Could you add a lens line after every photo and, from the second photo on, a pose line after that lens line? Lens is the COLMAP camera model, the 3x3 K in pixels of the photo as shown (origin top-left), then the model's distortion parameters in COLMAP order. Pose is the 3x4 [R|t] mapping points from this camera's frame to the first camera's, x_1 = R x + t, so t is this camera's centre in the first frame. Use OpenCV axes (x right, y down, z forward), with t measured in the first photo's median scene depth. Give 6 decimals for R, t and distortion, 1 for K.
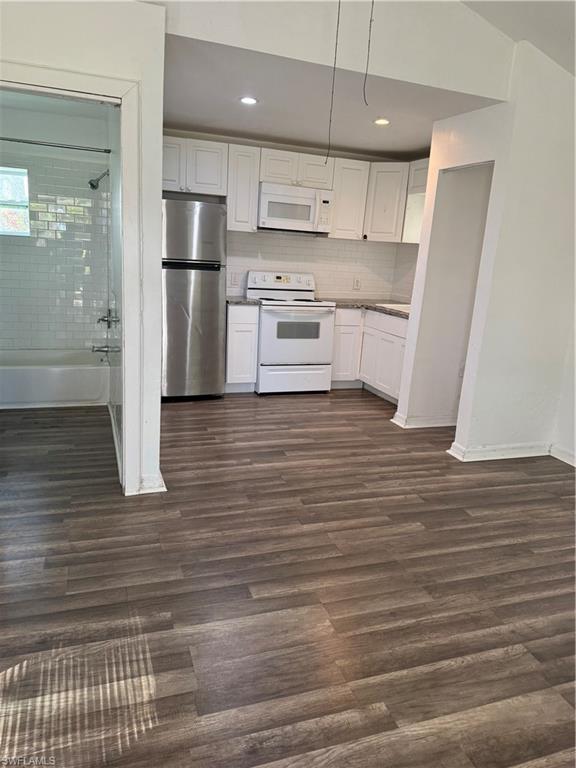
lens RADIAL K [[552.1, 0, 289.0], [0, 552.1, 382.5], [0, 0, 1]] dist [0.074860, -0.001422]
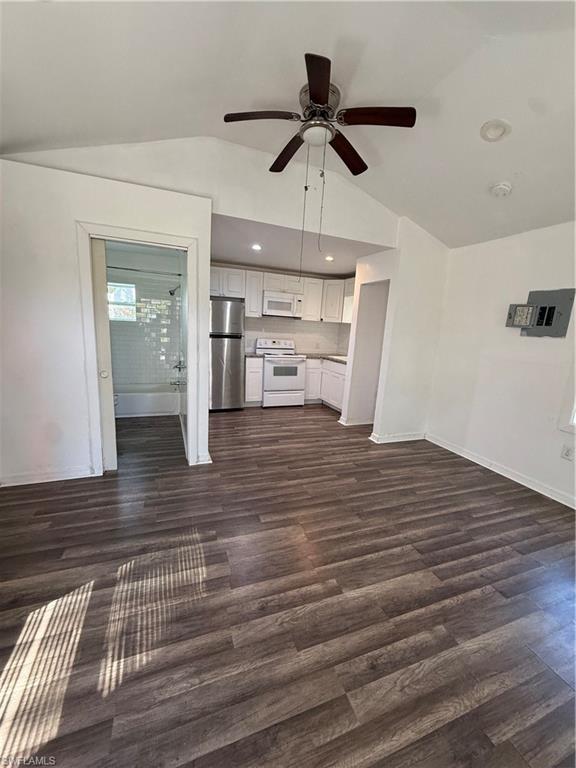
lens RADIAL K [[313.5, 0, 288.0], [0, 313.5, 384.0], [0, 0, 1]] dist [0.028532, 0.000077]
pose [[0.999641, -0.010407, 0.024706, 0.000026], [0.011687, 0.998568, -0.052209, -0.000589], [-0.024127, 0.052479, 0.998331, -0.012316]]
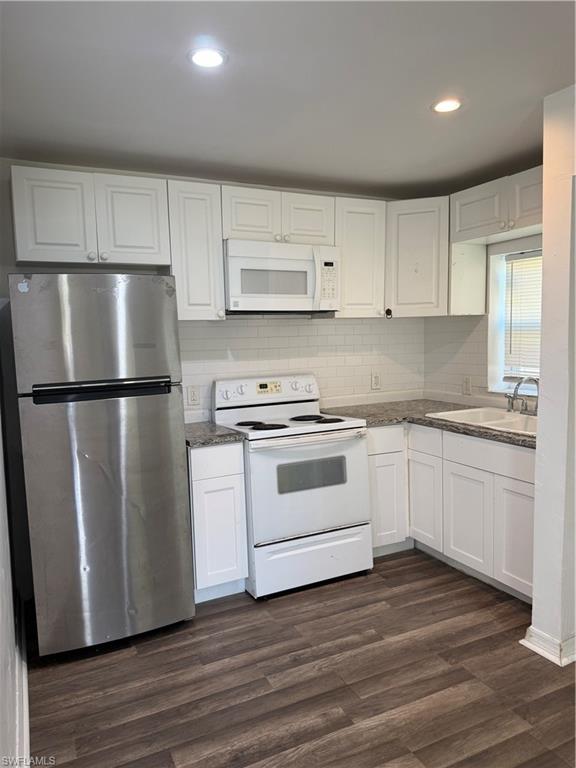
lens RADIAL K [[552.1, 0, 289.0], [0, 552.1, 382.5], [0, 0, 1]] dist [0.074860, -0.001422]
pose [[0.989714, -0.097952, 0.104263, -0.082945], [0.112031, 0.983923, -0.139085, -0.156689], [-0.088963, 0.149336, 0.984776, 0.578401]]
